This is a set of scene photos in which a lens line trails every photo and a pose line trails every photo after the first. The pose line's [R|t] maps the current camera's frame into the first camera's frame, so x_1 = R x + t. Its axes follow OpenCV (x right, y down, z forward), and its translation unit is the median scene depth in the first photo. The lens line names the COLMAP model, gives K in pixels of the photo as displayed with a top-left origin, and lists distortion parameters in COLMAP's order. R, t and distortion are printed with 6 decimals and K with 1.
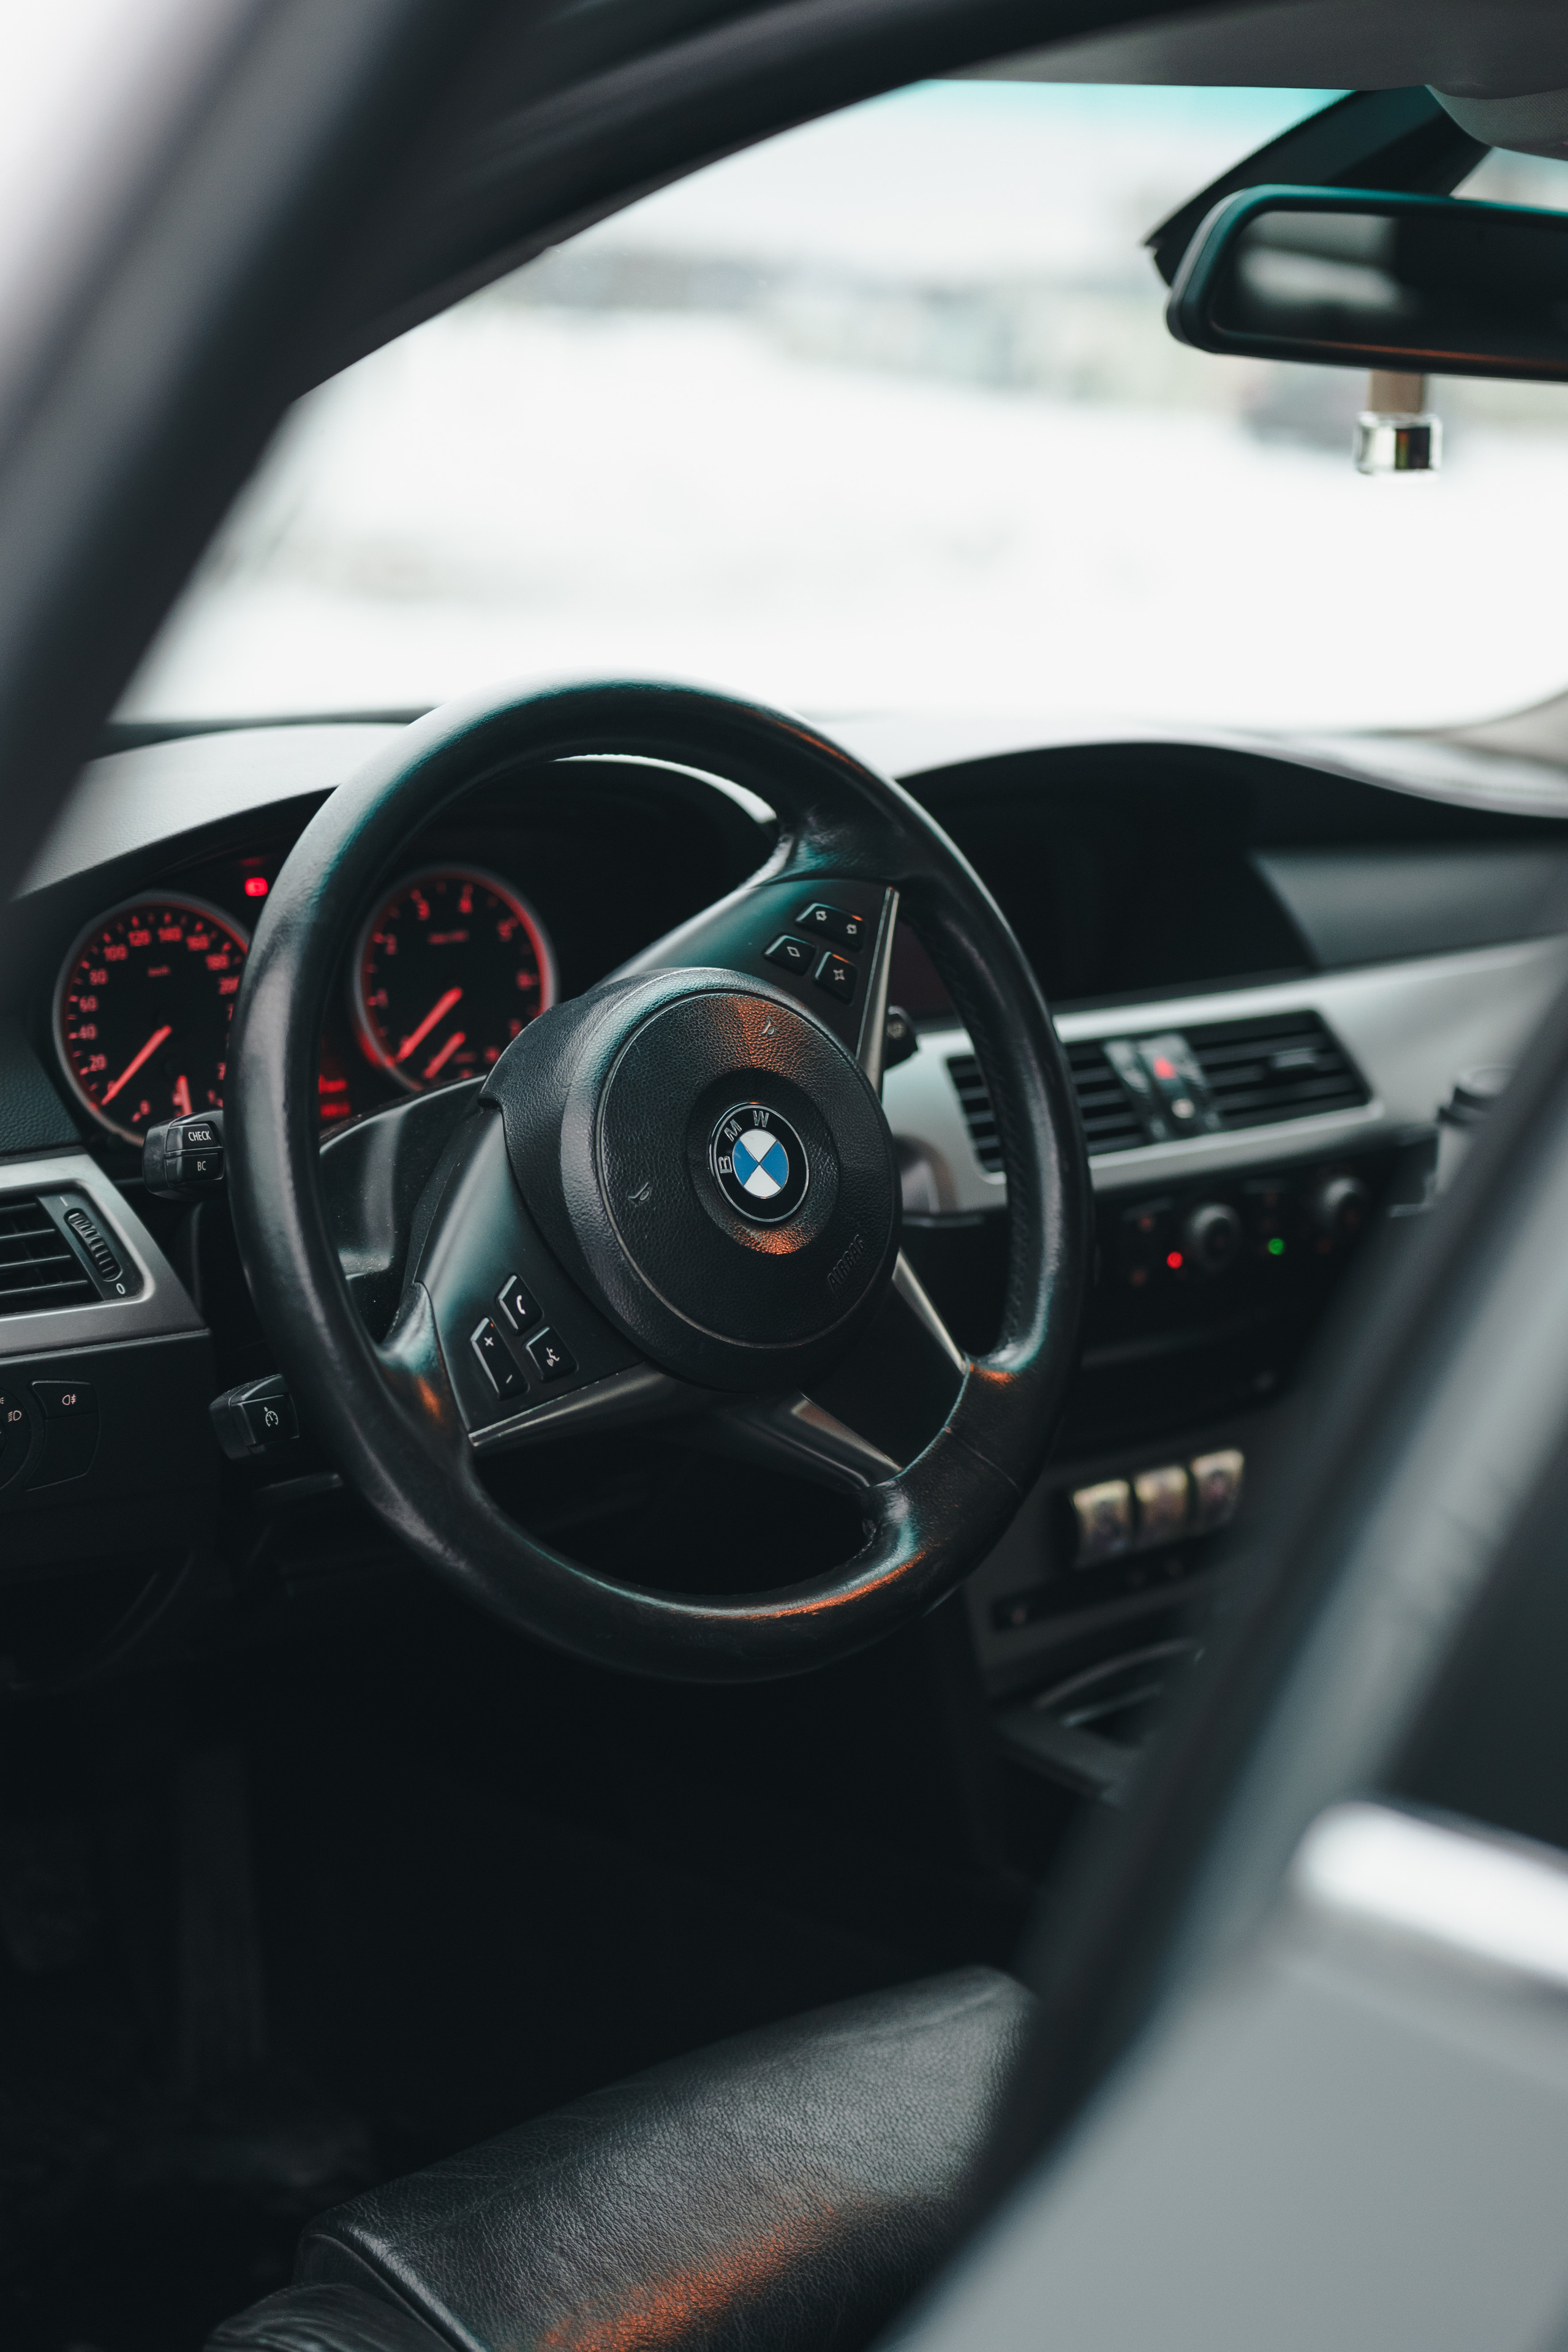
lens RADIAL K [[3513.5, 0, 784.0], [0, 3513.5, 1176.0], [0, 0, 1]] dist [-0.029070, 0.018314]
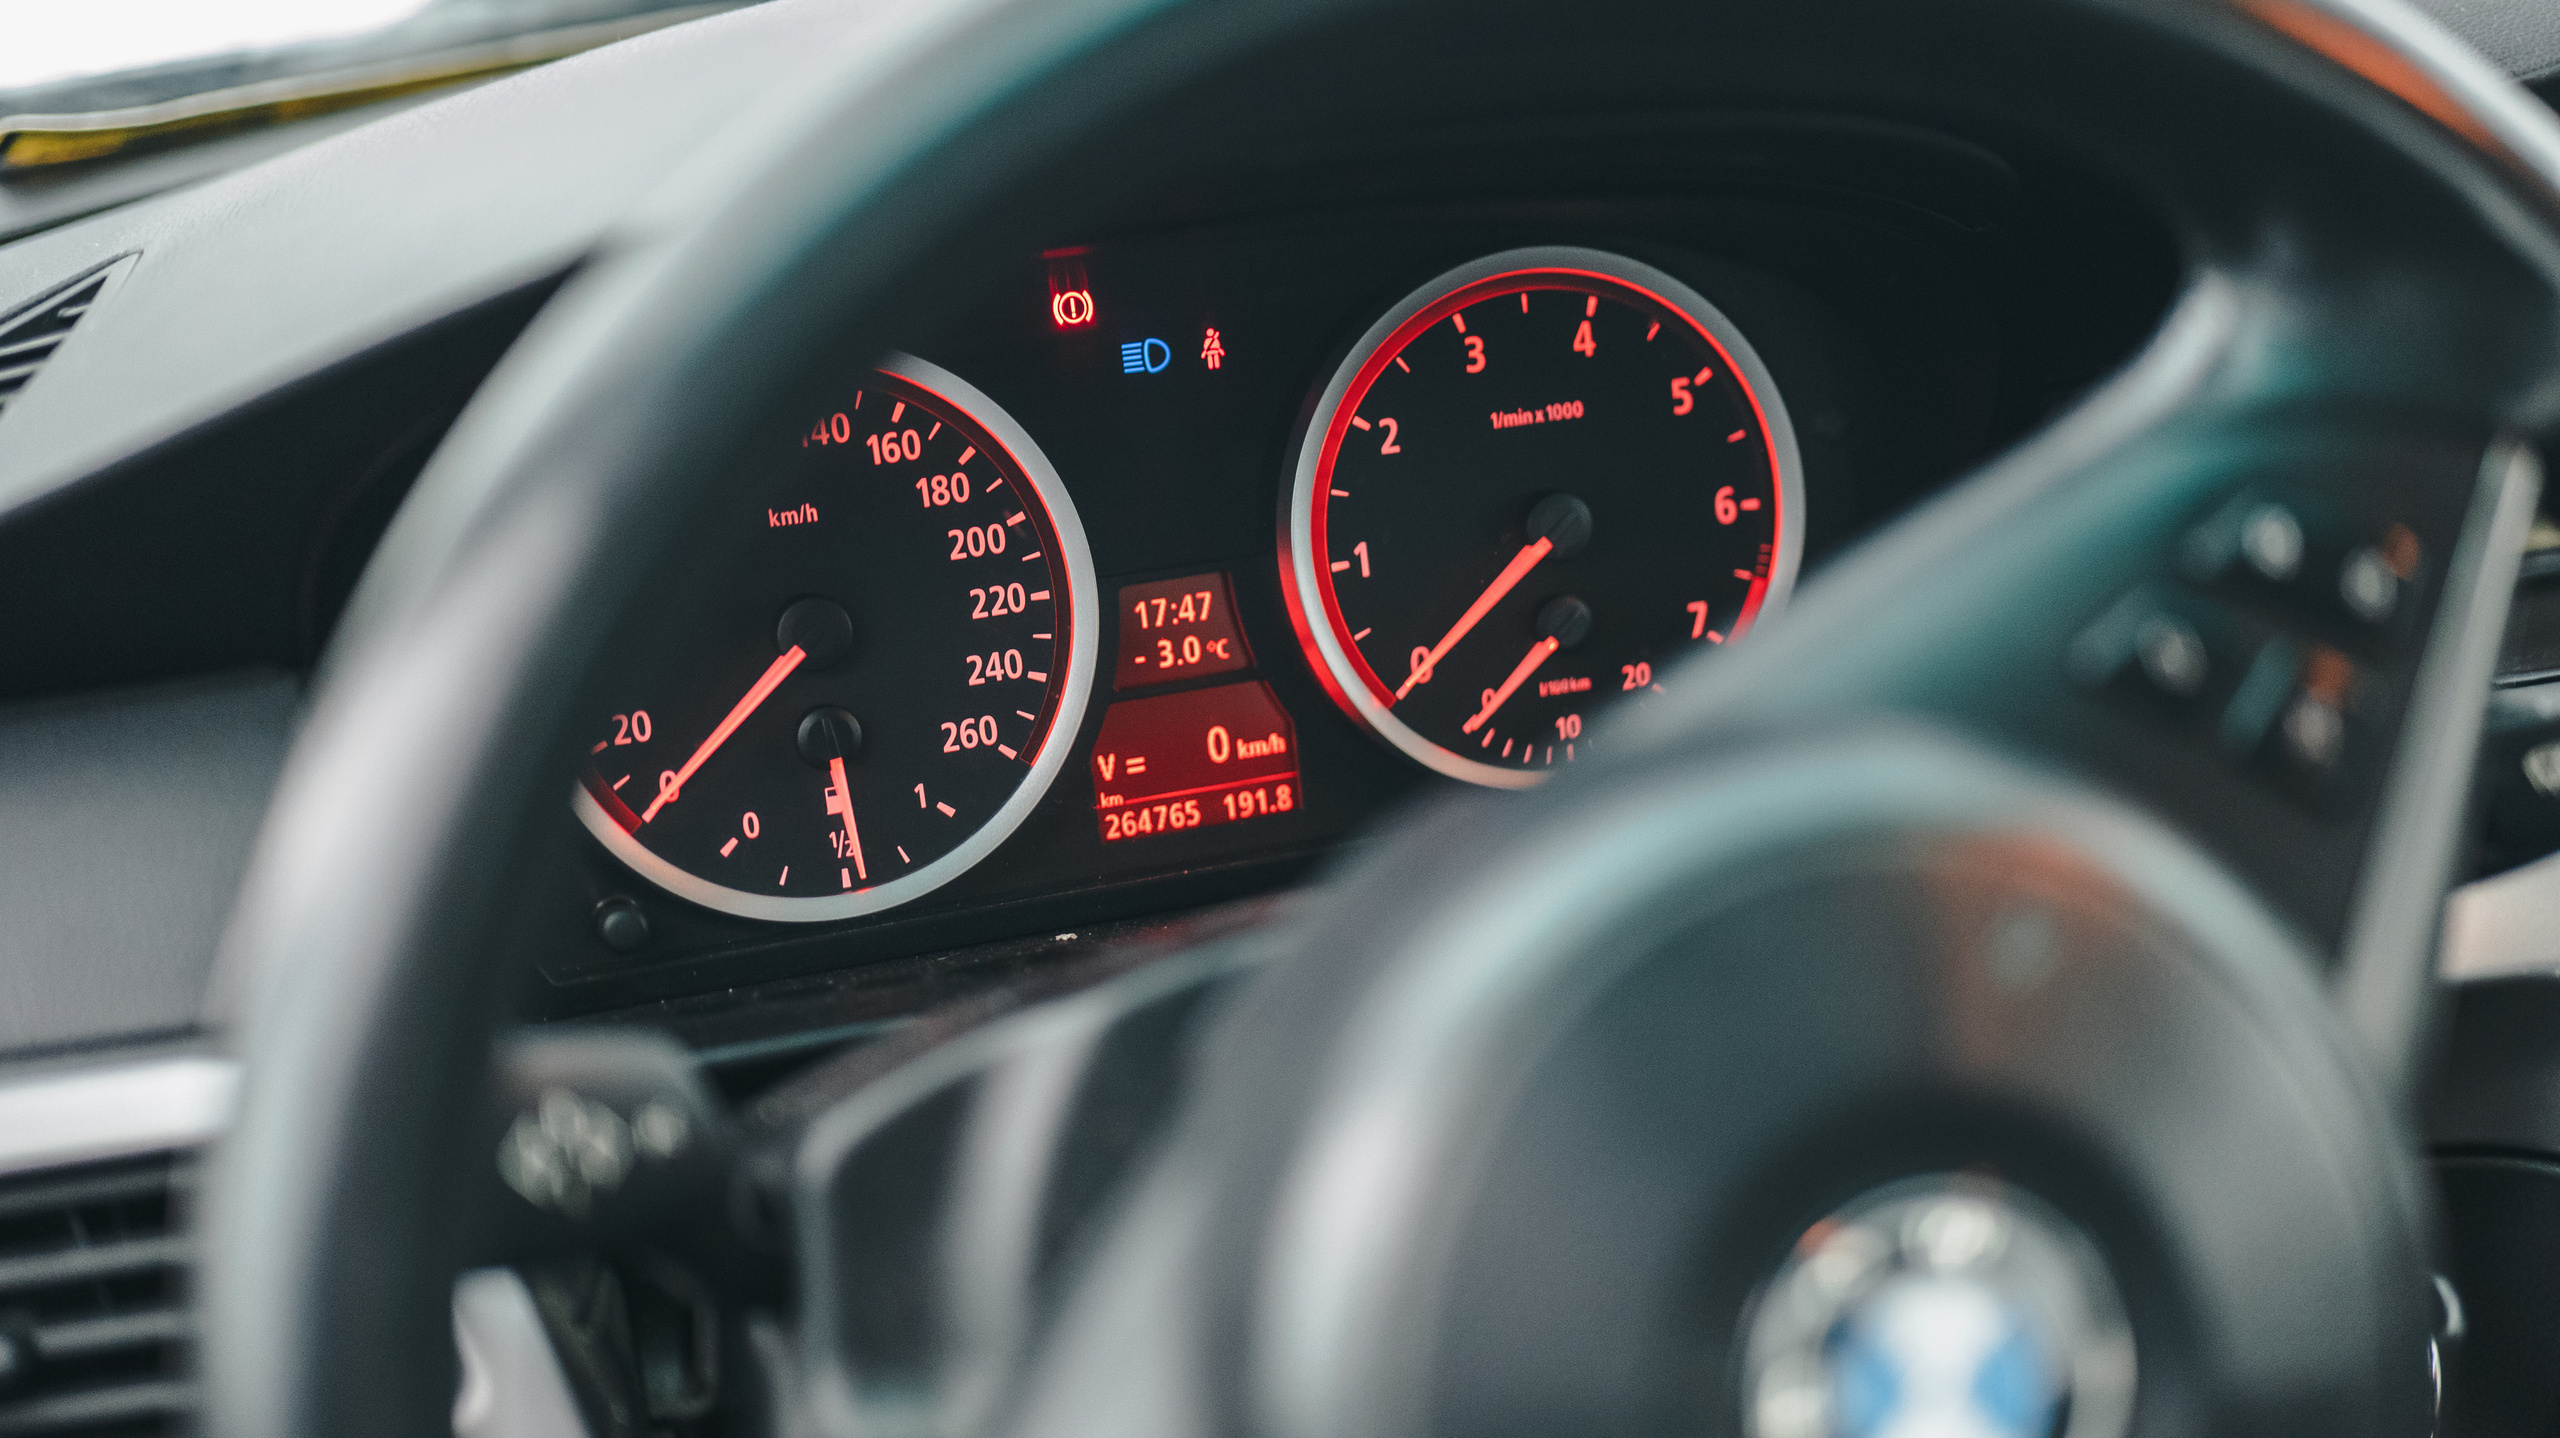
lens RADIAL K [[3652.1, 0, 1280.0], [0, 3652.1, 719.0], [0, 0, 1]] dist [0.010068, 0.024325]
pose [[0.927581, 0.073656, -0.366289, 0.047755], [-0.029086, 0.991636, 0.125747, -0.091618], [0.372487, -0.105986, 0.921965, 0.591913]]
